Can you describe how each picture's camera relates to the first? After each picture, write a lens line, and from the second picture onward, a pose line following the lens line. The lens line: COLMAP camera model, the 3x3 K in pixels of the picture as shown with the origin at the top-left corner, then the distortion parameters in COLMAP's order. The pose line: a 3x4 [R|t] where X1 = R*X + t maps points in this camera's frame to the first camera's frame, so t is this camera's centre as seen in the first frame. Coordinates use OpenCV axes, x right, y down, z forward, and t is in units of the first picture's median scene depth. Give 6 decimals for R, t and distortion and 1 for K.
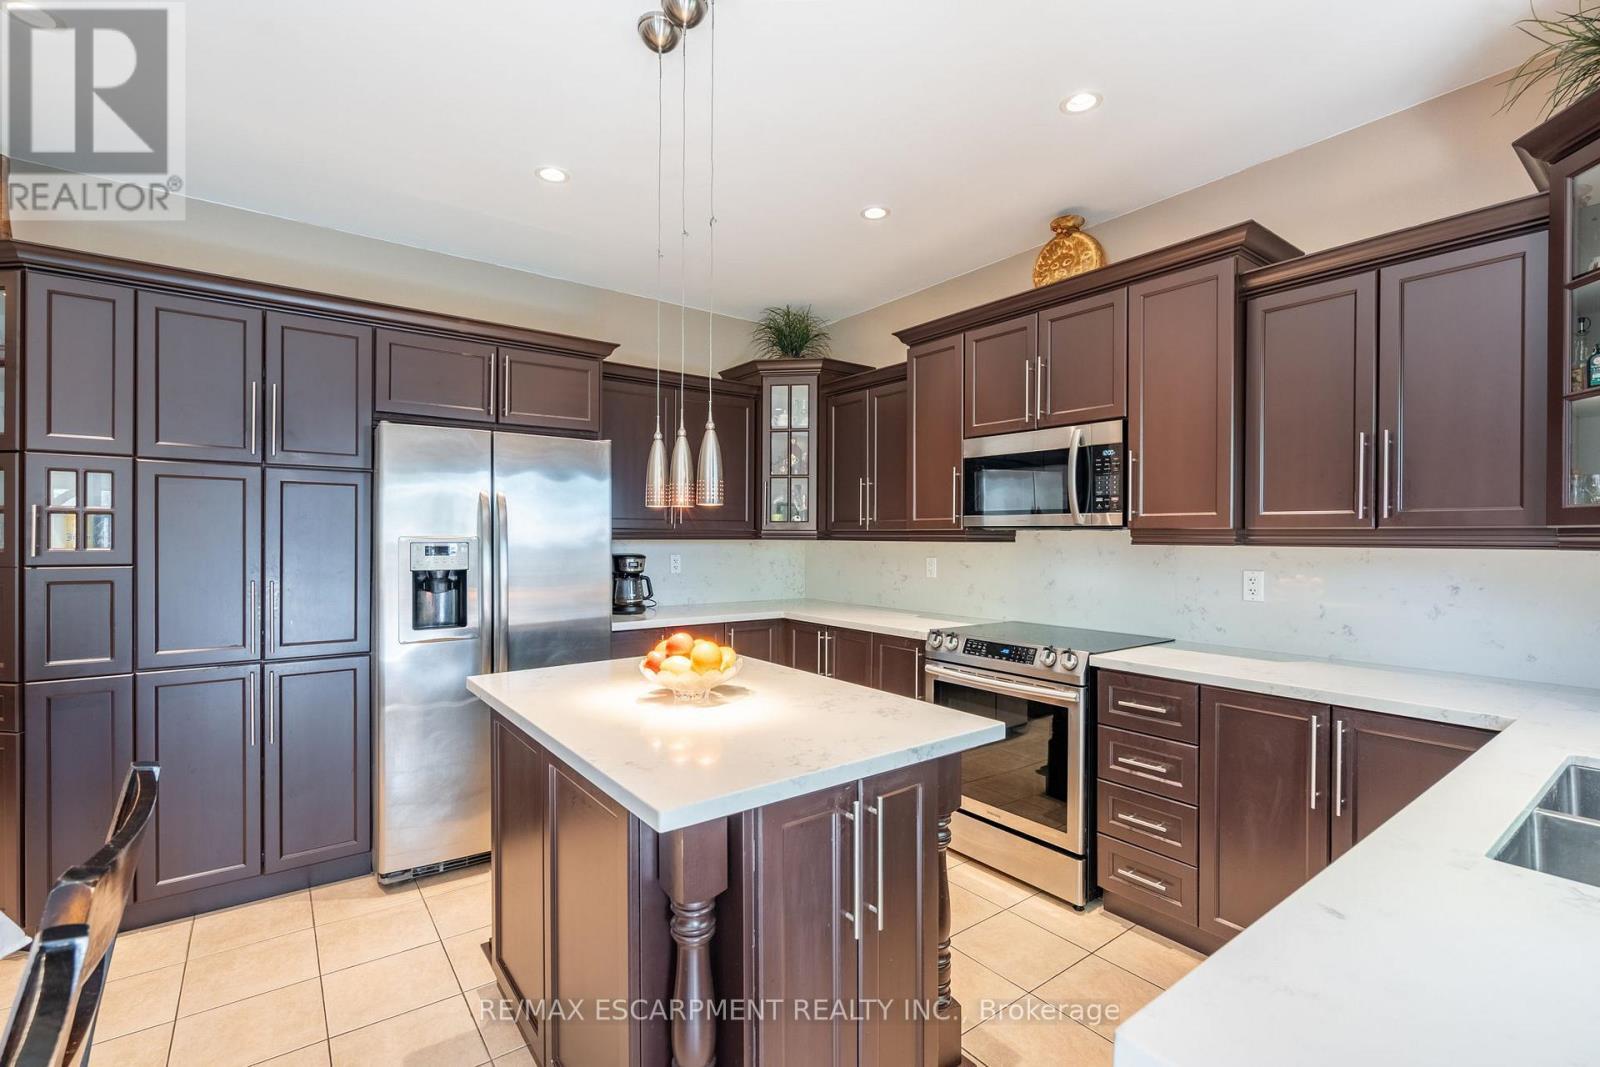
lens RADIAL K [[719.3, 0, 797.1], [0, 719.3, 539.0], [0, 0, 1]] dist [-0.004498, 0.002715]
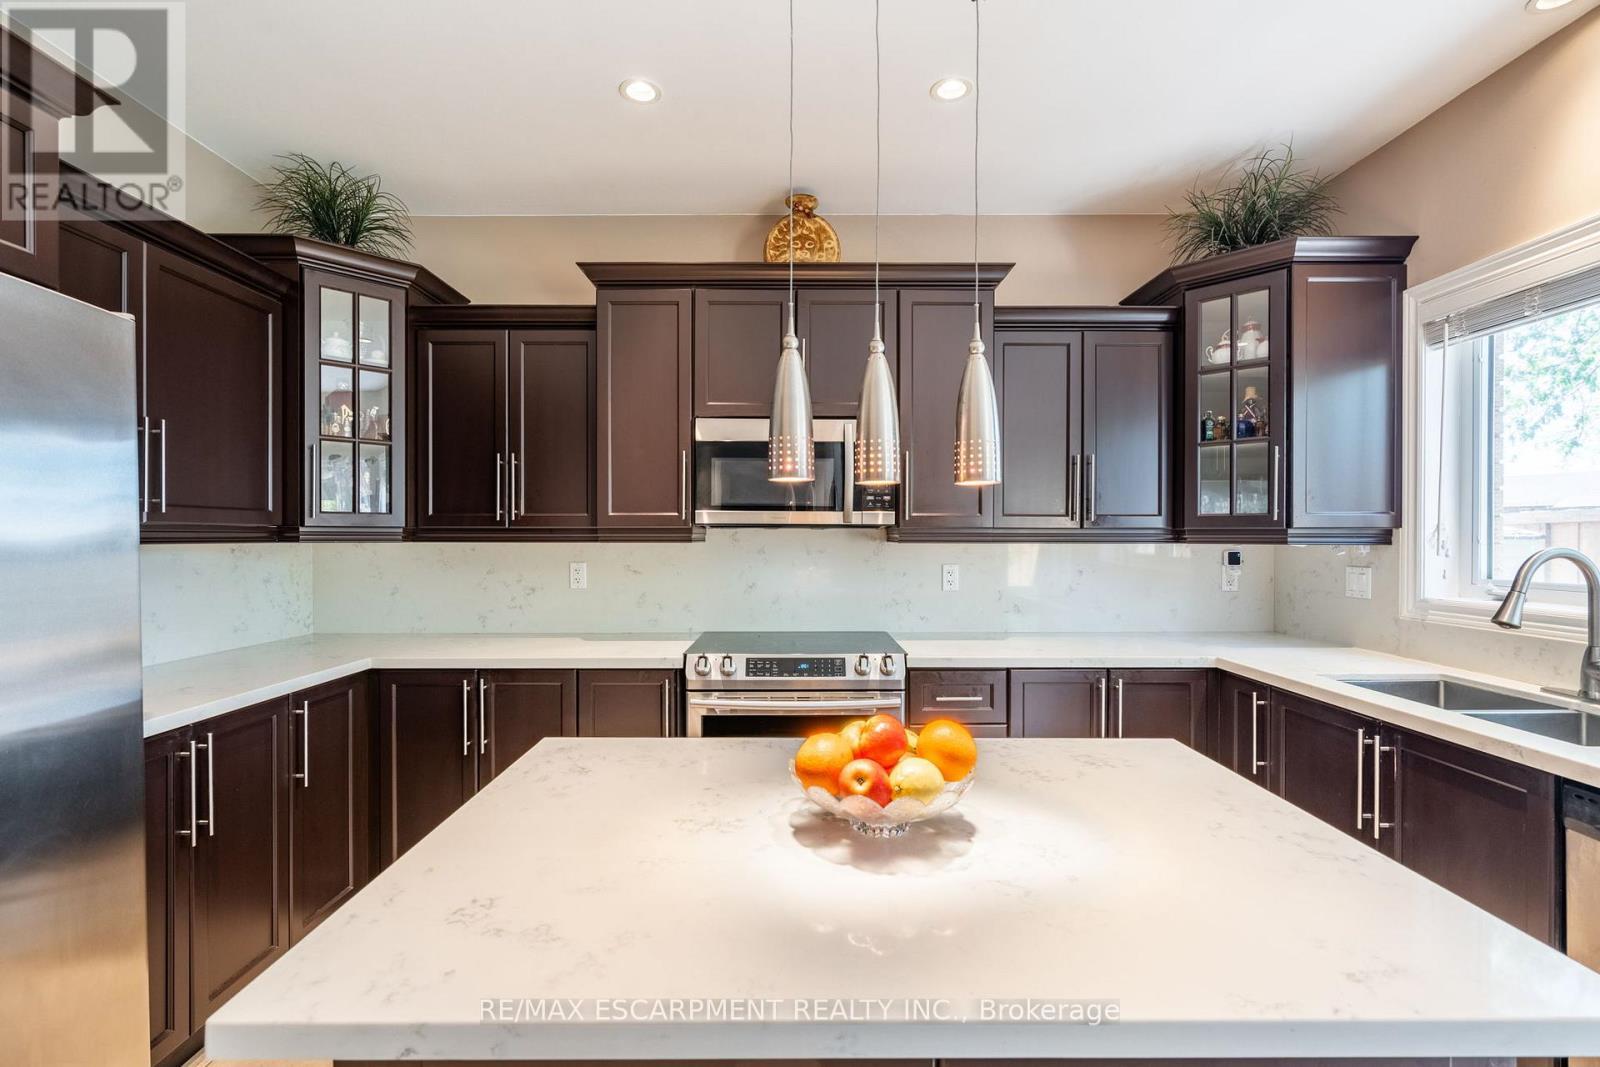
lens RADIAL K [[719.3, 0, 794.2], [0, 719.3, 539.1], [0, 0, 1]] dist [-0.004498, 0.002715]
pose [[0.596641, -0.007973, 0.802469, -0.366093], [0.005655, 0.999968, 0.005730, -0.003917], [-0.802488, 0.001119, 0.596667, 0.418794]]
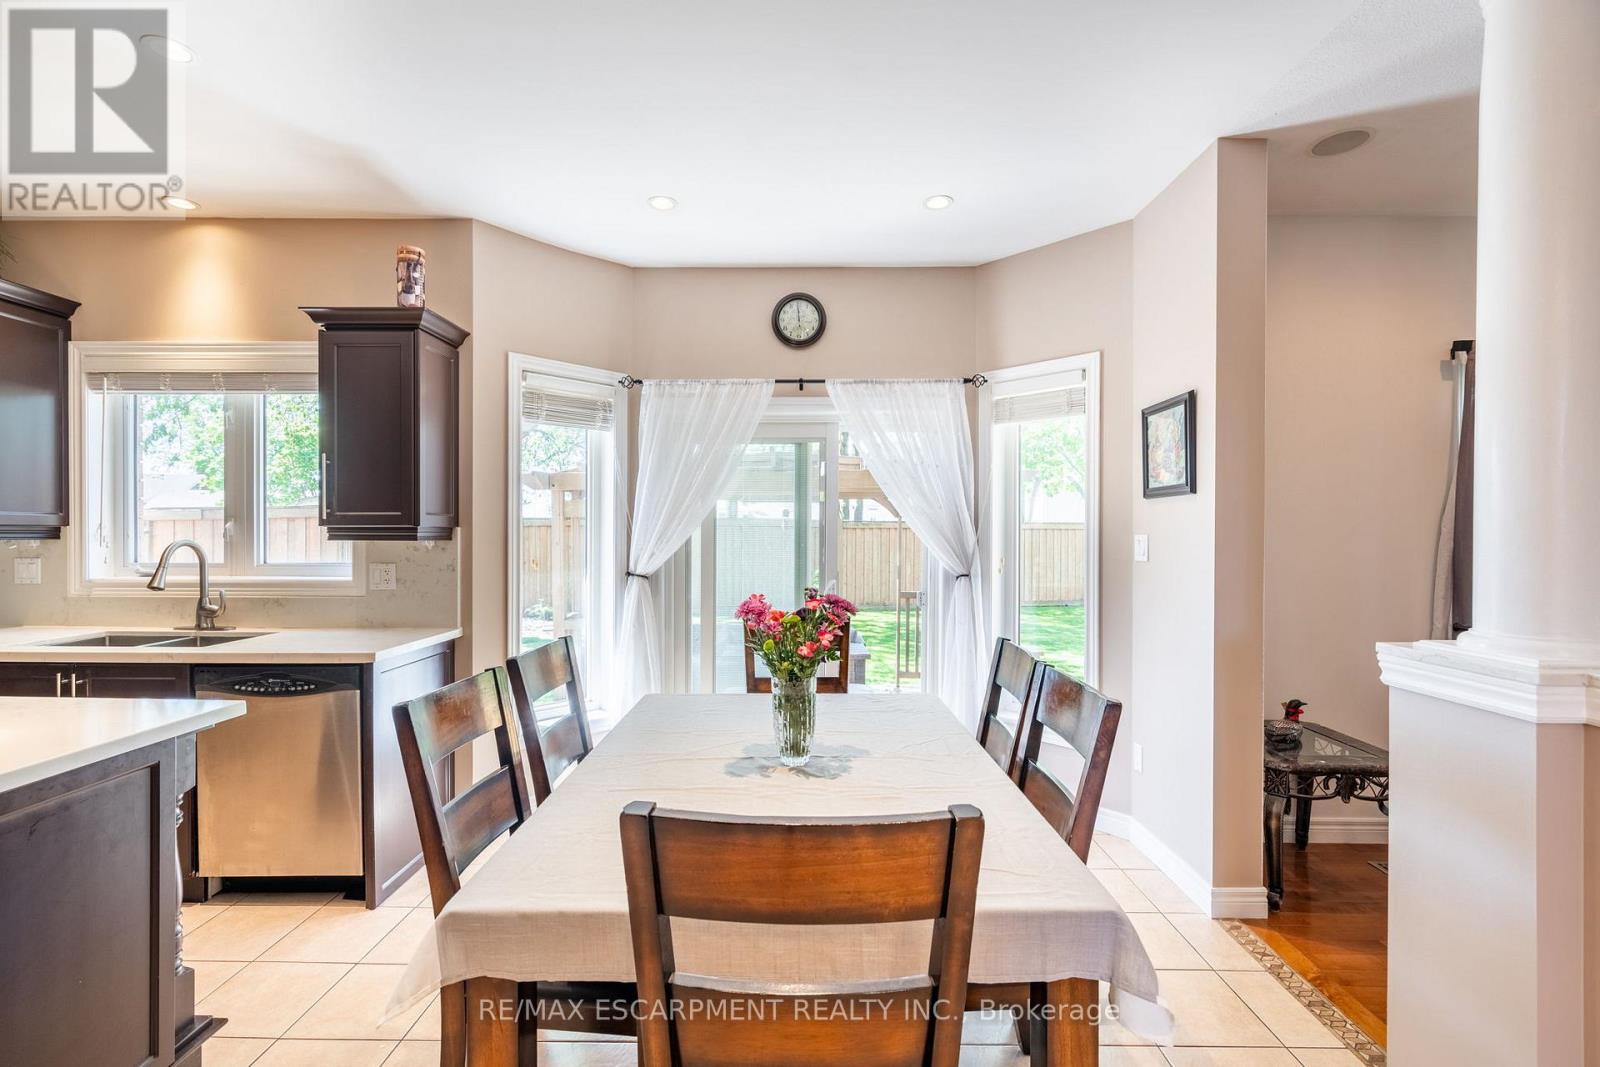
lens RADIAL K [[719.3, 0, 799.1], [0, 719.3, 537.9], [0, 0, 1]] dist [-0.004498, 0.002715]
pose [[-0.793533, -0.011588, 0.608417, -0.750825], [-0.004252, 0.999900, 0.013498, -0.009032], [-0.608512, 0.008125, -0.793503, 0.526227]]
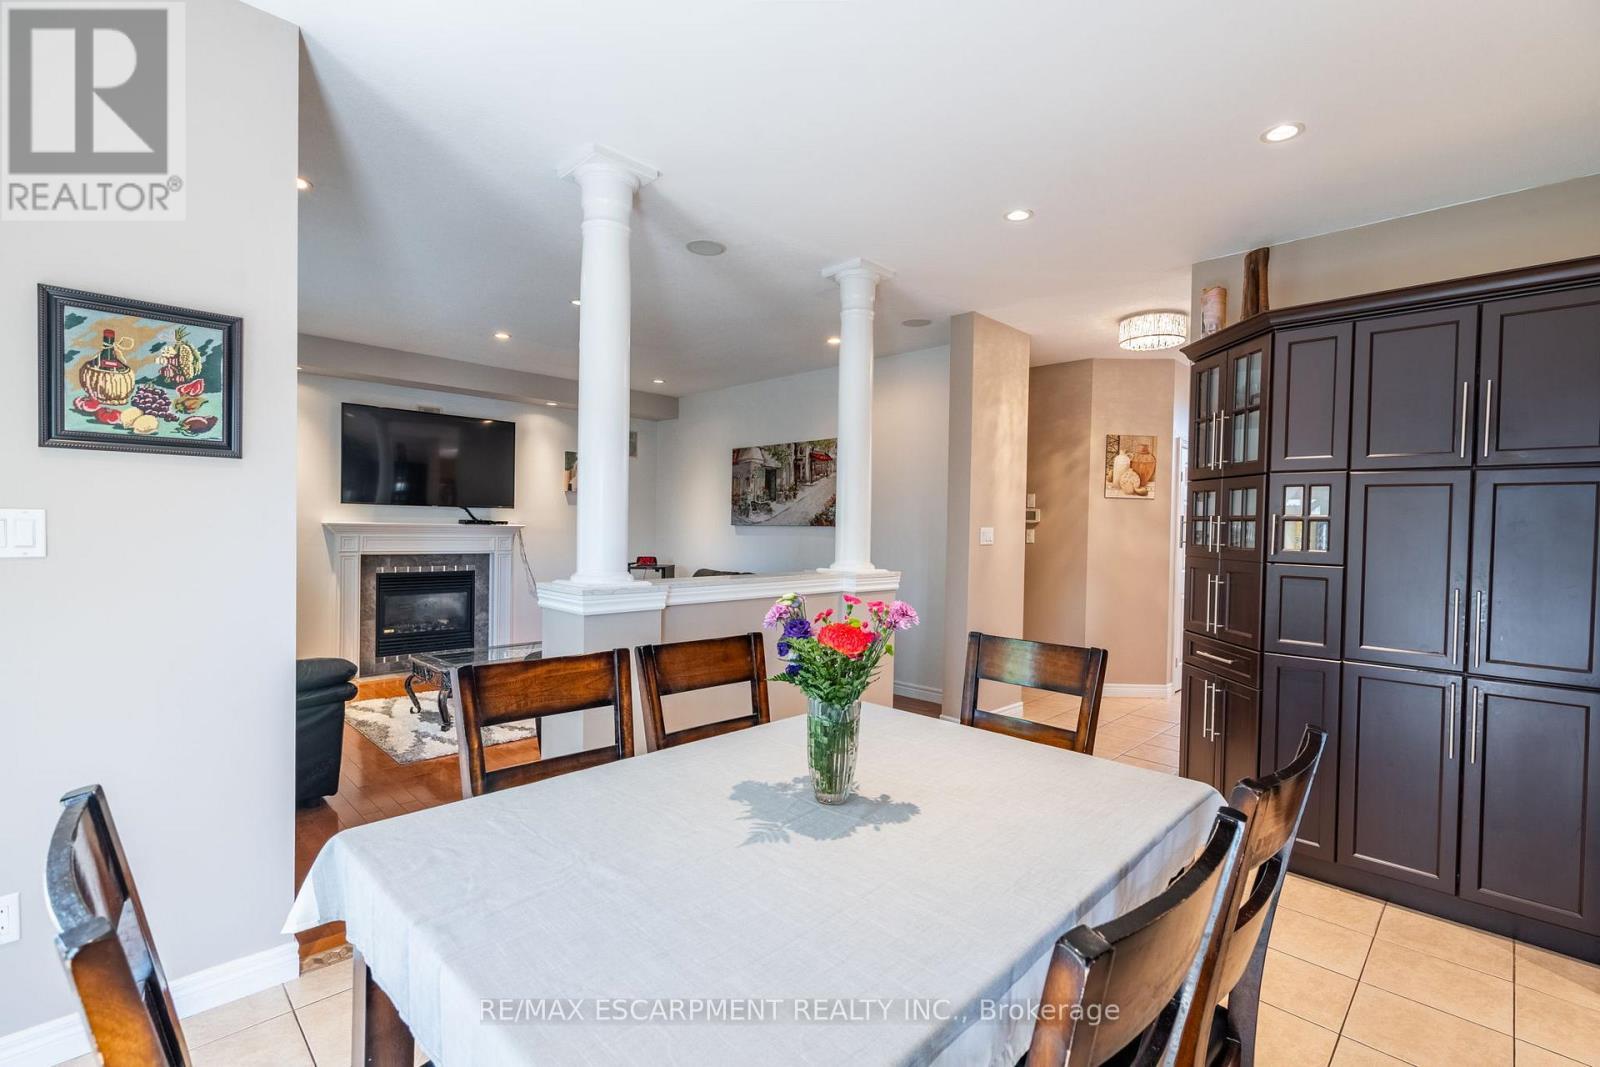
lens RADIAL K [[719.3, 0, 798.3], [0, 719.3, 535.3], [0, 0, 1]] dist [-0.004498, 0.002715]
pose [[0.149557, 0.012298, -0.988677, 0.066677], [-0.024466, 0.999663, 0.008733, -0.000712], [0.988450, 0.022882, 0.149807, -0.023159]]
